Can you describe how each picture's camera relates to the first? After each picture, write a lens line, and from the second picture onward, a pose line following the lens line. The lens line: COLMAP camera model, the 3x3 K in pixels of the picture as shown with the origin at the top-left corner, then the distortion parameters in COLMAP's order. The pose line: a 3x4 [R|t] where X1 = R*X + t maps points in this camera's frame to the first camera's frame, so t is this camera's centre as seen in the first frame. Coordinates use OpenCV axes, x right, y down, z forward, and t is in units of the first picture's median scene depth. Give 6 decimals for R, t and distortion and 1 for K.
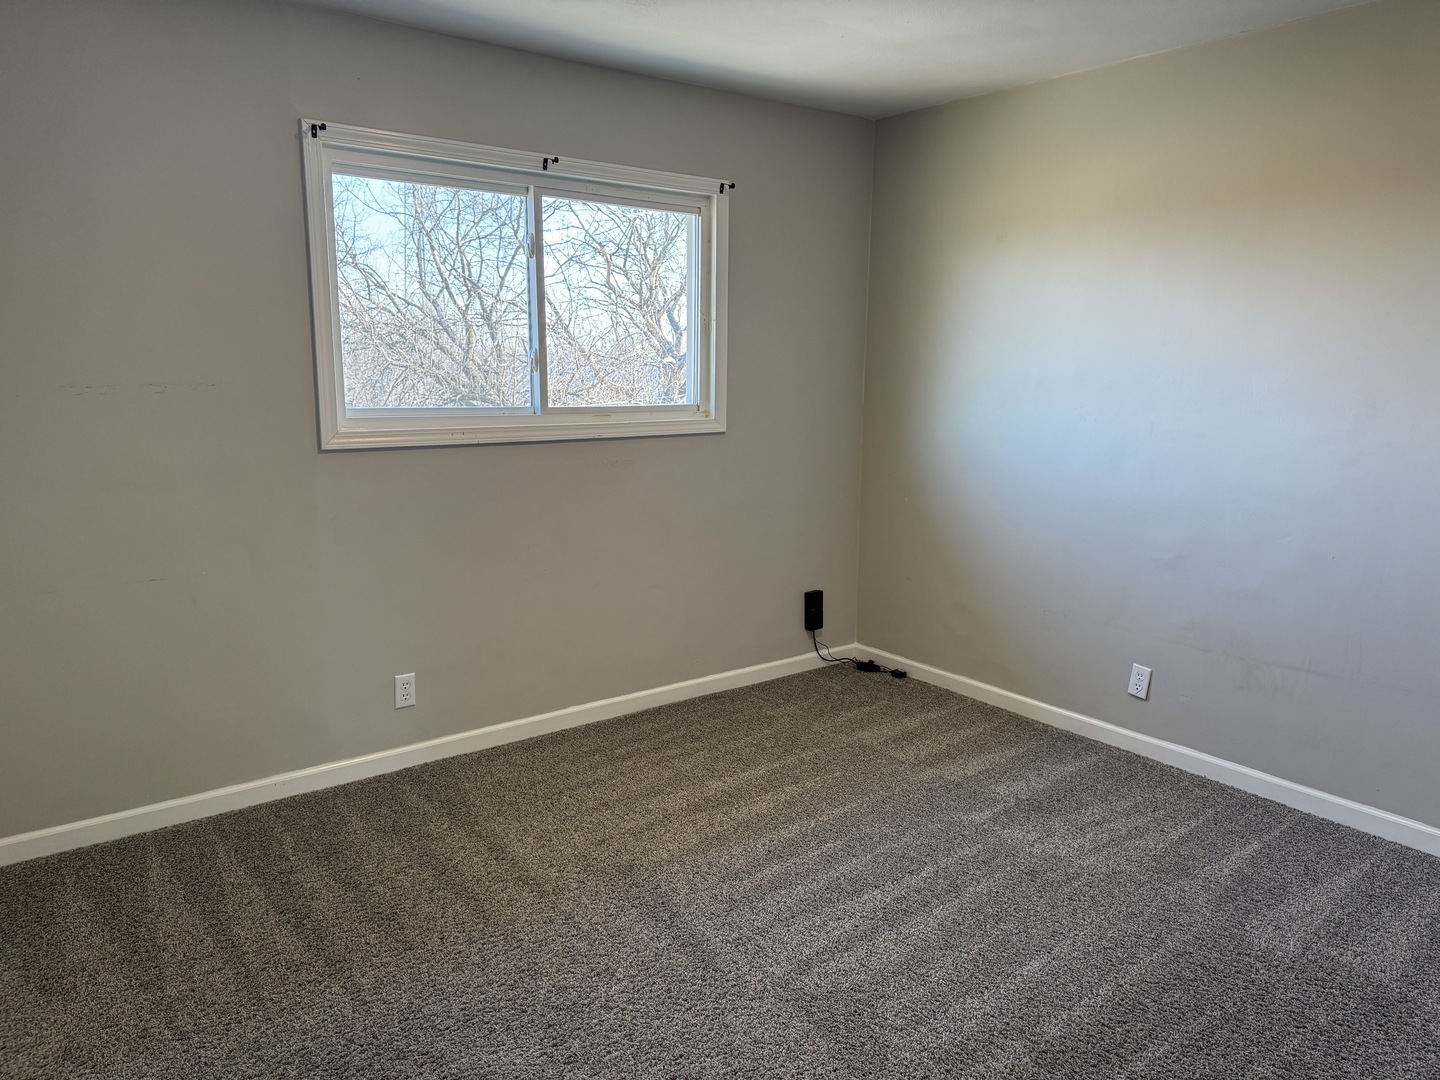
lens RADIAL K [[1000.5, 0, 726.7], [0, 1000.5, 544.5], [0, 0, 1]] dist [0.009570, -0.005635]
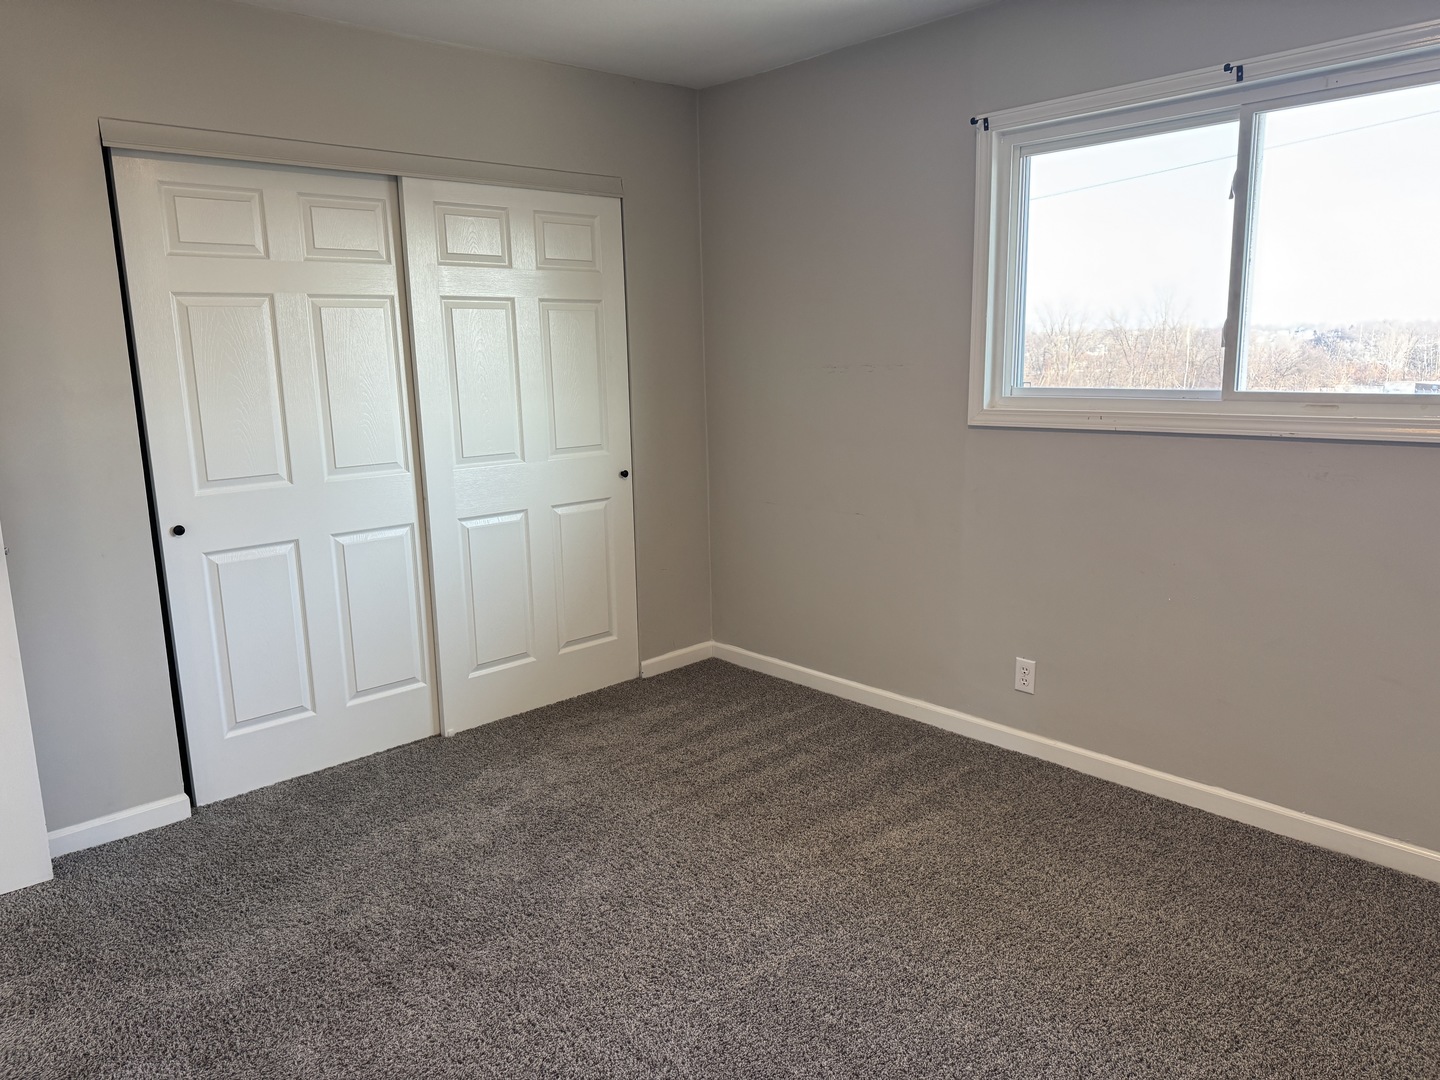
lens RADIAL K [[1000.5, 0, 717.3], [0, 1000.5, 538.6], [0, 0, 1]] dist [0.009570, -0.005635]
pose [[0.057149, 0.164429, -0.984732, 0.611239], [-0.156035, 0.975694, 0.153865, -0.090135], [0.986097, 0.144859, 0.081416, 0.604372]]
